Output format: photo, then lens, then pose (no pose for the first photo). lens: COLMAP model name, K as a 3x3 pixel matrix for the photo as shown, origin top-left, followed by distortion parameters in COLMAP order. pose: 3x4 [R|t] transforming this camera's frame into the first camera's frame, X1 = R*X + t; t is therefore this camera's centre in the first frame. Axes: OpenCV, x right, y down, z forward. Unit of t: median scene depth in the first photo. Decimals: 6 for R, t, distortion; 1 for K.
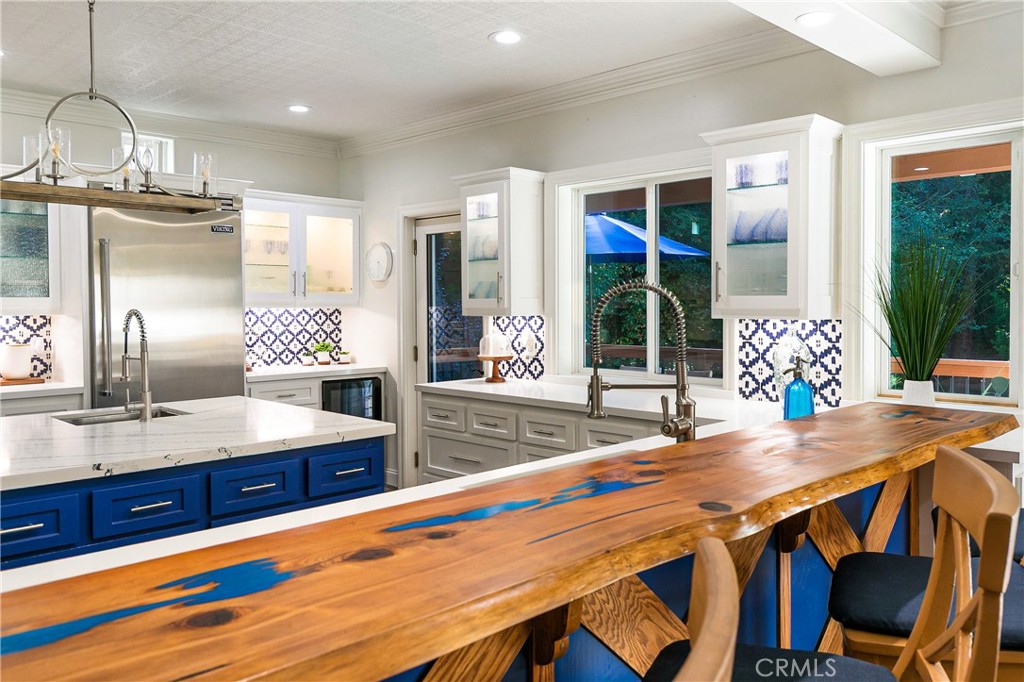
lens RADIAL K [[808.9, 0, 555.0], [0, 808.9, 320.5], [0, 0, 1]] dist [0.004383, 0.002081]
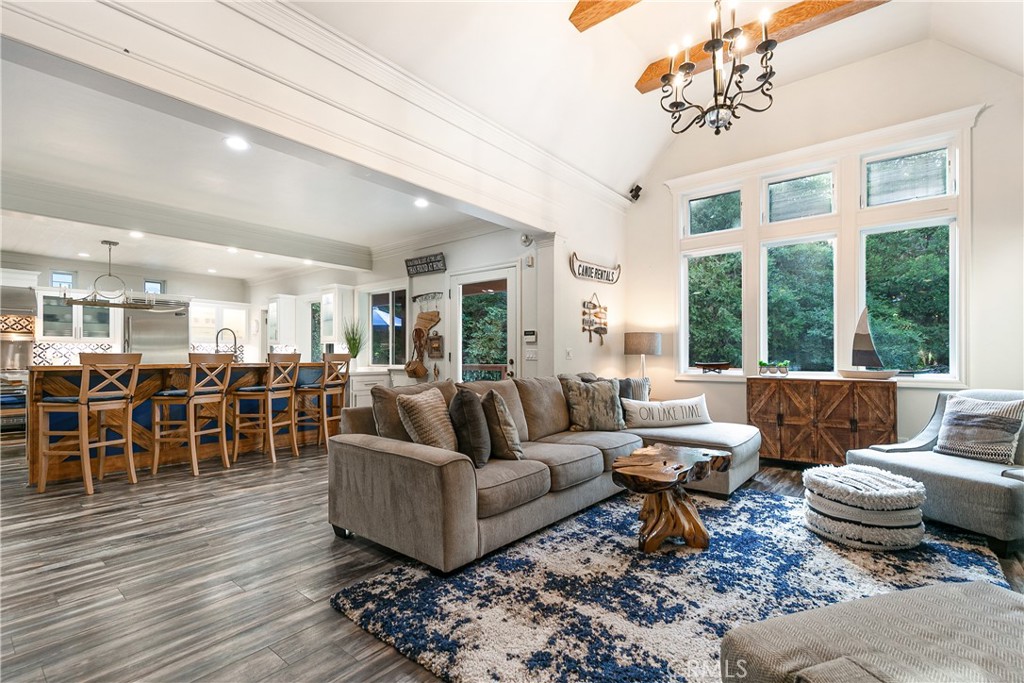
lens RADIAL K [[463.1, 0, 516.4], [0, 463.1, 355.3], [0, 0, 1]] dist [0.010730, 0.000340]
pose [[0.996422, 0.003221, 0.084454, 0.639759], [-0.001132, 0.999692, -0.024776, 0.071116], [-0.084507, 0.024592, 0.996119, -0.725706]]
